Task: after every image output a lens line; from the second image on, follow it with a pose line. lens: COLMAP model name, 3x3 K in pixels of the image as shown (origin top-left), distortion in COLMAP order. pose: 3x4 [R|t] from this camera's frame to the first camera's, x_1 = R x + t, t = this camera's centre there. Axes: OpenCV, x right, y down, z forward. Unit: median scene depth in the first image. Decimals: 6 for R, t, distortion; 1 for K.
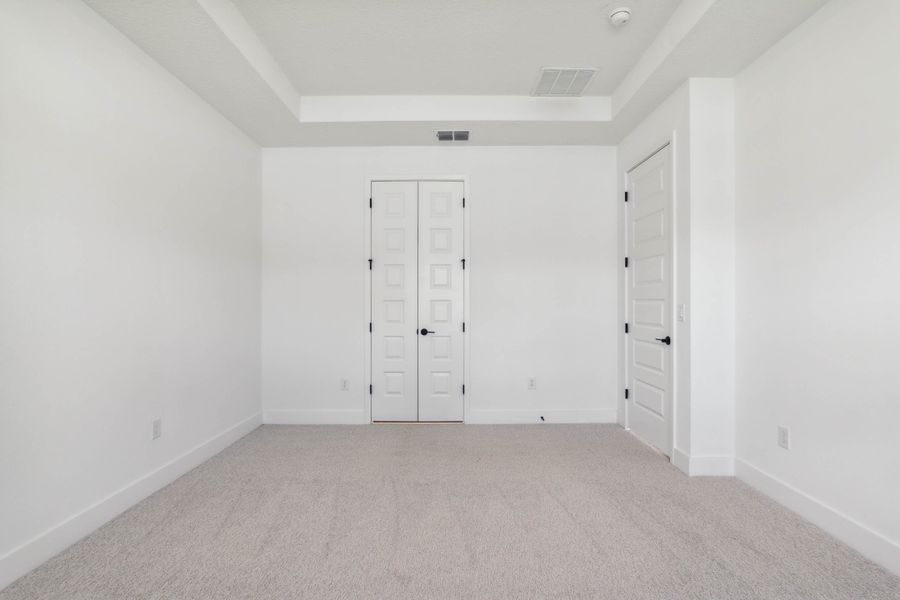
lens RADIAL K [[419.4, 0, 450.0], [0, 419.4, 300.0], [0, 0, 1]] dist [-0.044441, 0.010958]
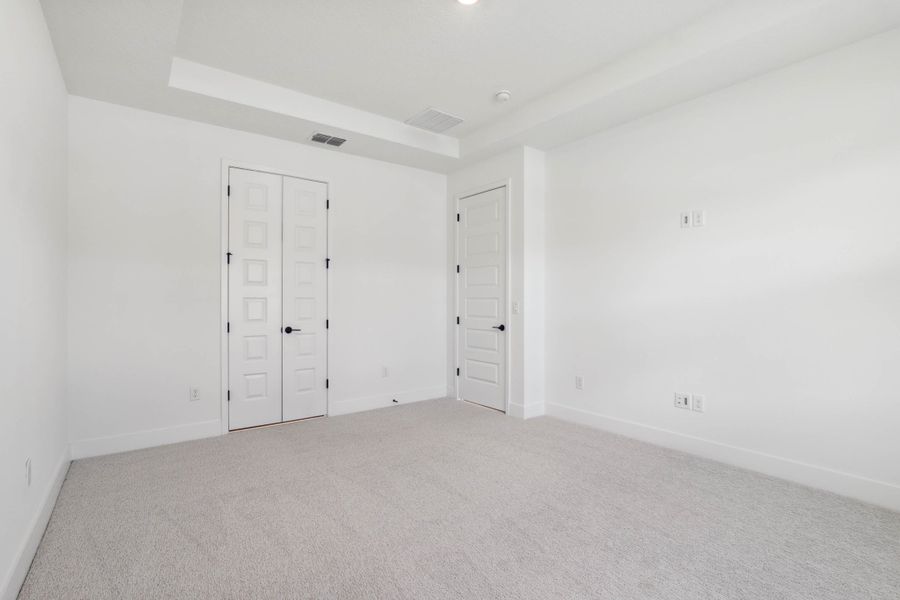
lens RADIAL K [[419.4, 0, 450.0], [0, 419.4, 300.0], [0, 0, 1]] dist [-0.044441, 0.010958]
pose [[0.794035, 0.001868, 0.607869, -0.370786], [-0.003891, 0.999990, 0.002010, 0.002010], [-0.607859, -0.003961, 0.794035, -0.009149]]
